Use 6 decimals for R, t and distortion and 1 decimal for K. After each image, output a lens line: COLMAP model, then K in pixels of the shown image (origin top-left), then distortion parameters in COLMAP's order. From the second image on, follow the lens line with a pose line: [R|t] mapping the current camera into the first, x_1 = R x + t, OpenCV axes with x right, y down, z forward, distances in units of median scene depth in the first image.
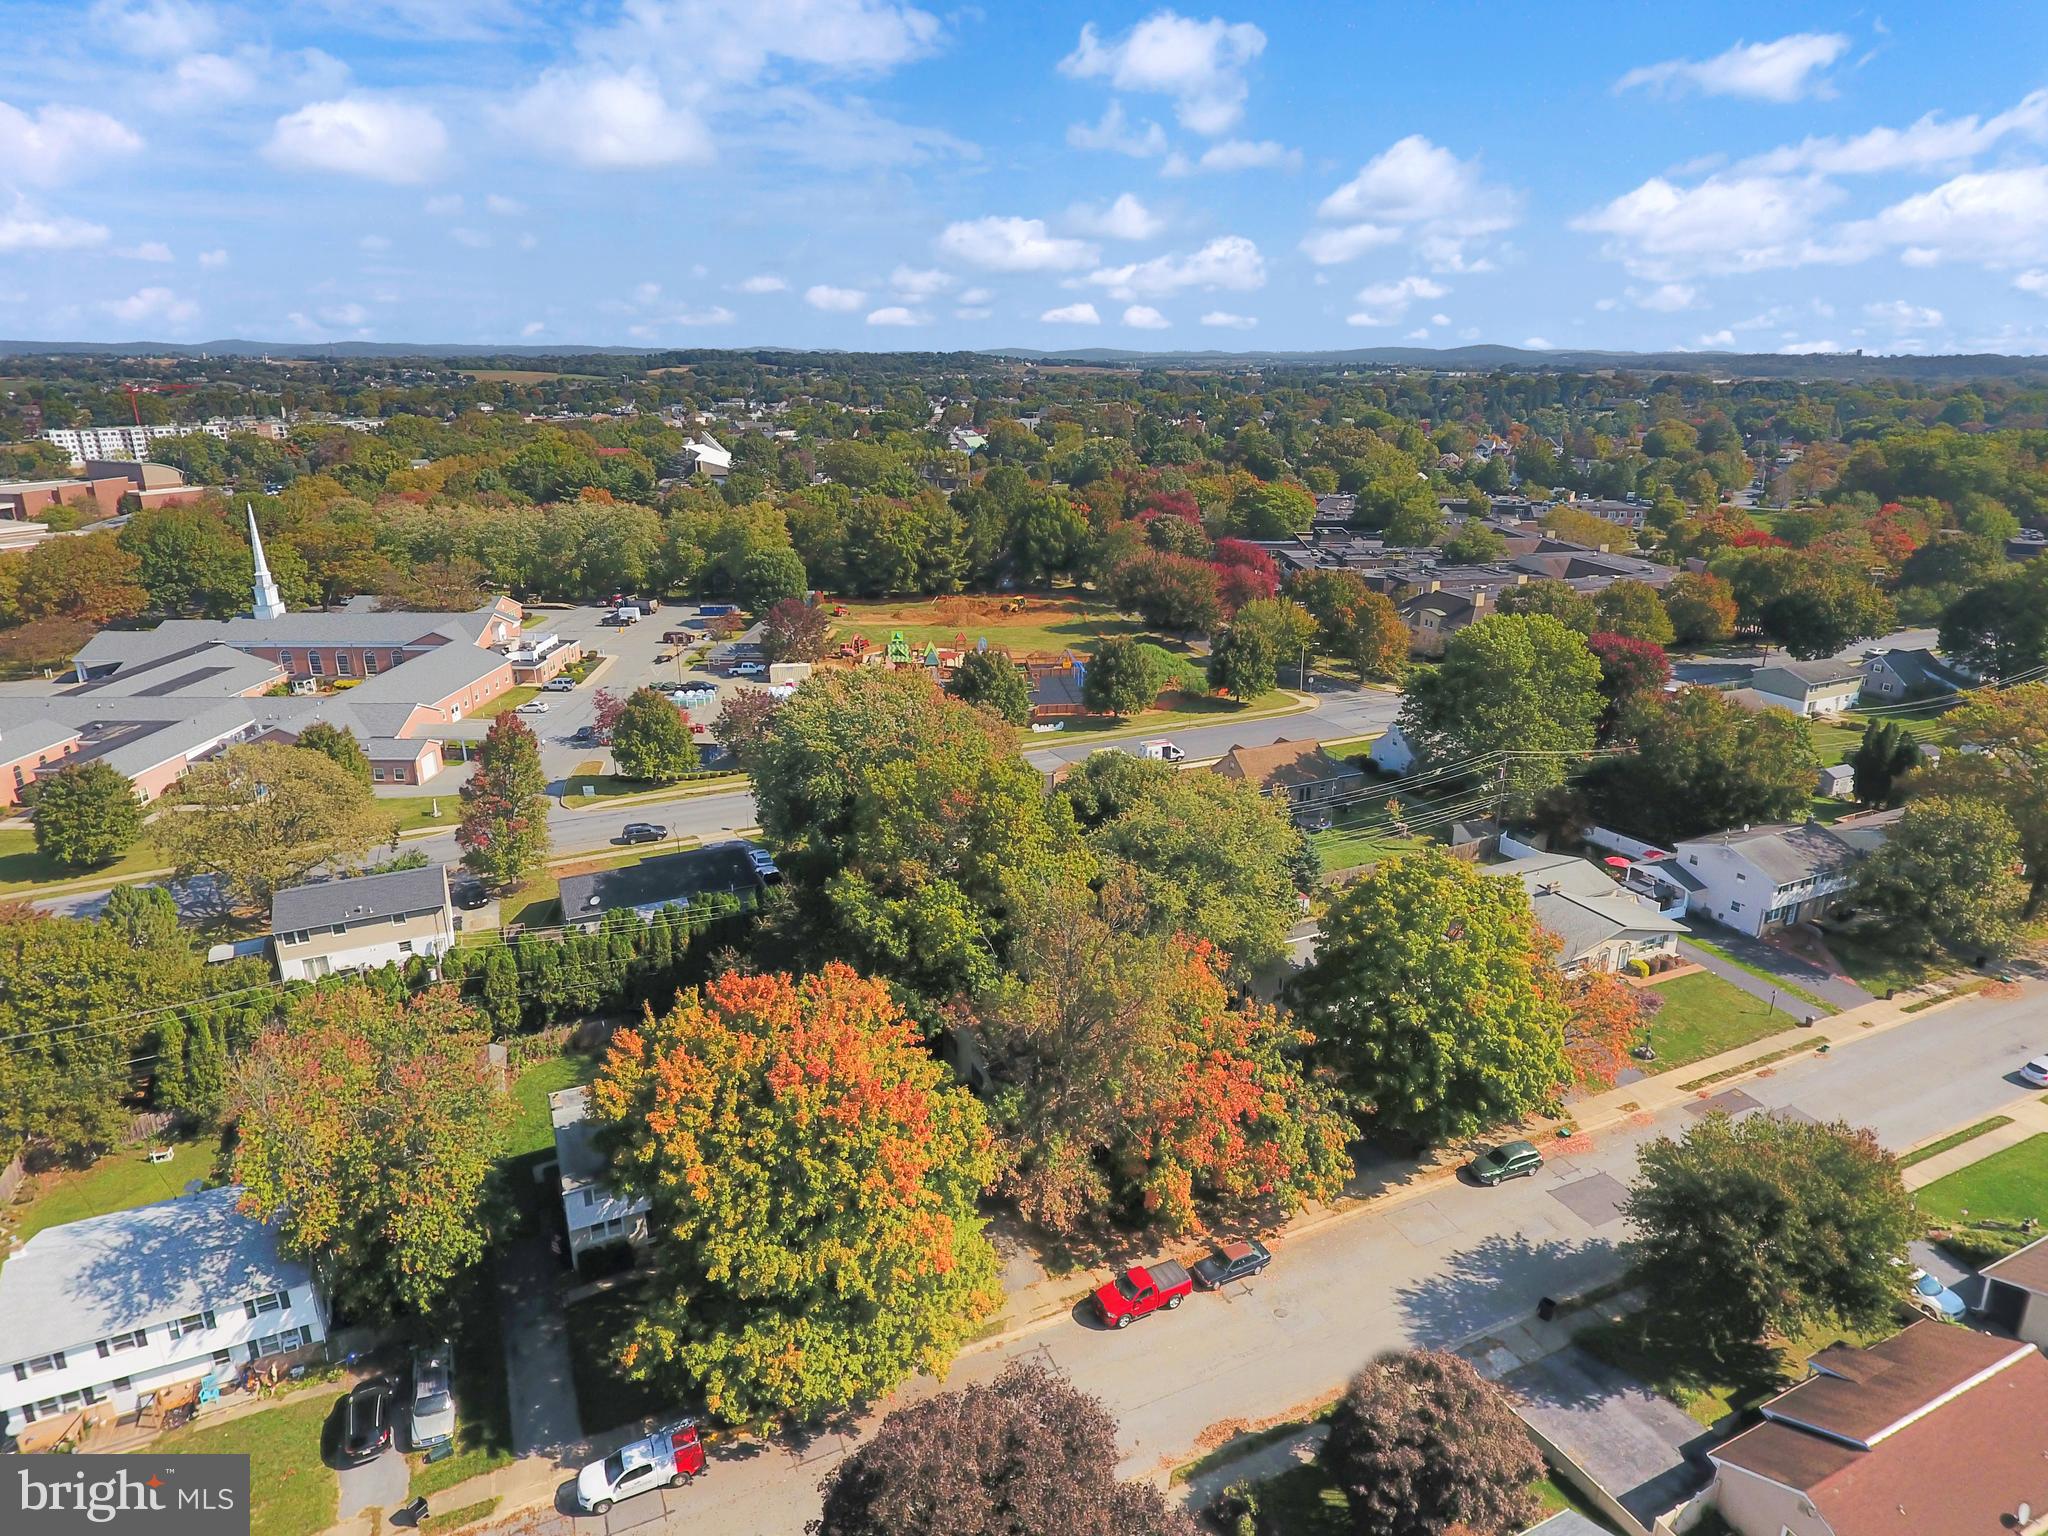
lens RADIAL K [[1149.2, 0, 1013.2], [0, 1149.2, 807.8], [0, 0, 1]] dist [-0.001640, -0.000665]
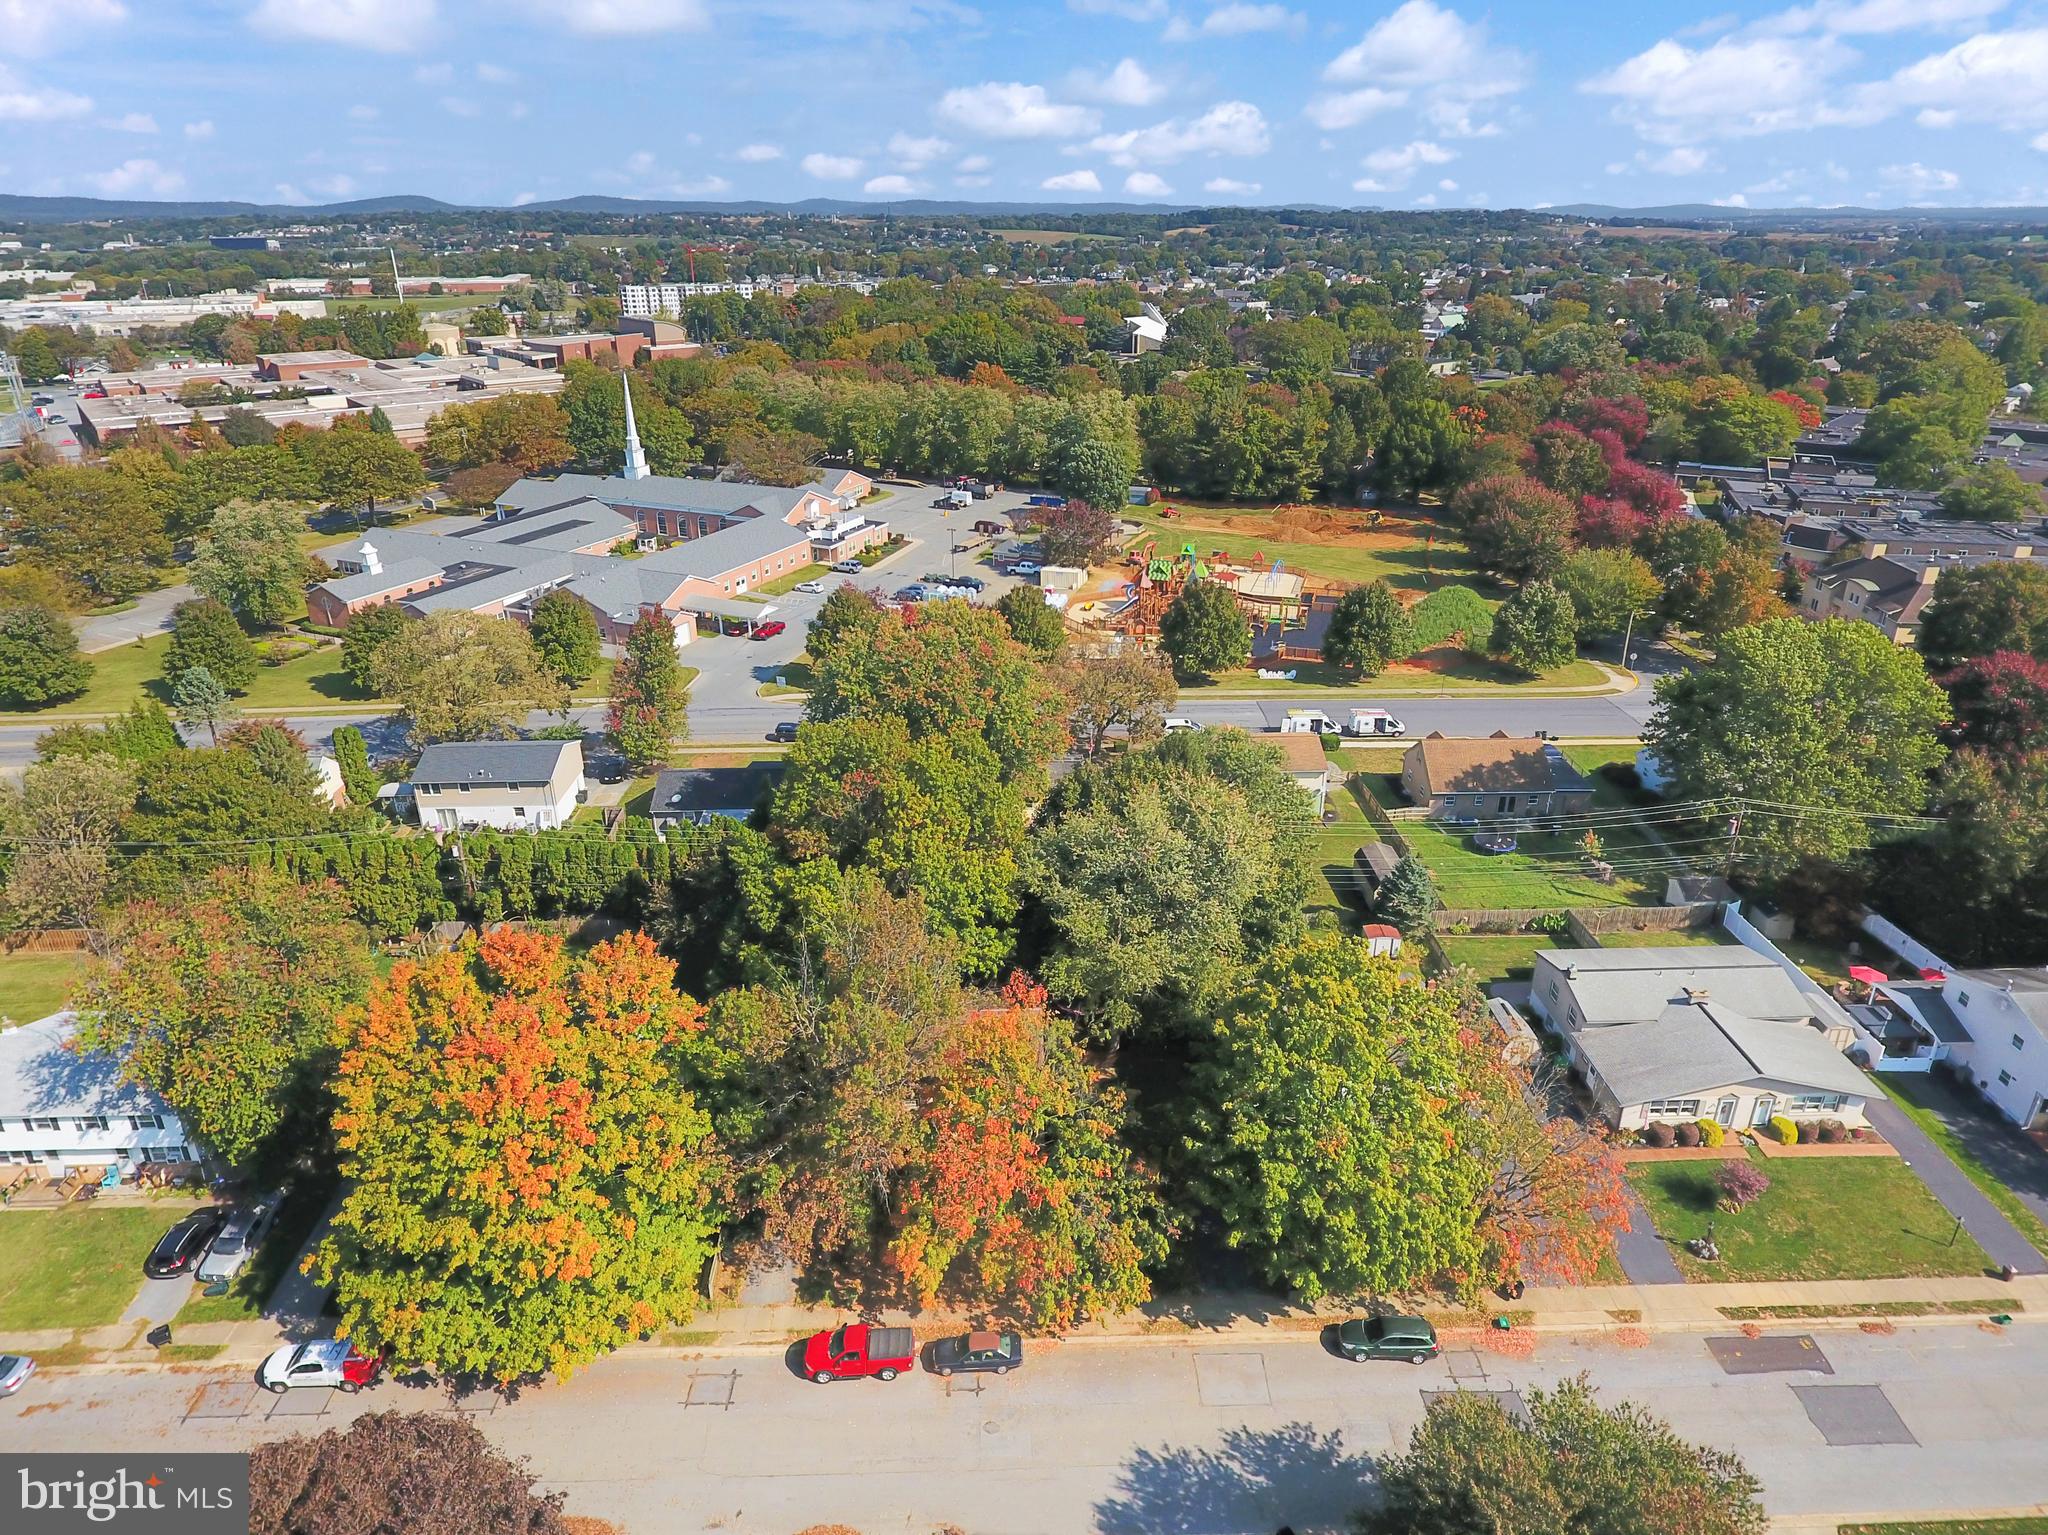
lens RADIAL K [[1149.2, 0, 1013.2], [0, 1149.2, 807.3], [0, 0, 1]] dist [-0.001640, -0.000665]
pose [[0.924121, 0.174461, -0.339947, 0.229657], [-0.139948, 0.982398, 0.123729, -0.069498], [0.355549, -0.066765, 0.932270, 0.104994]]
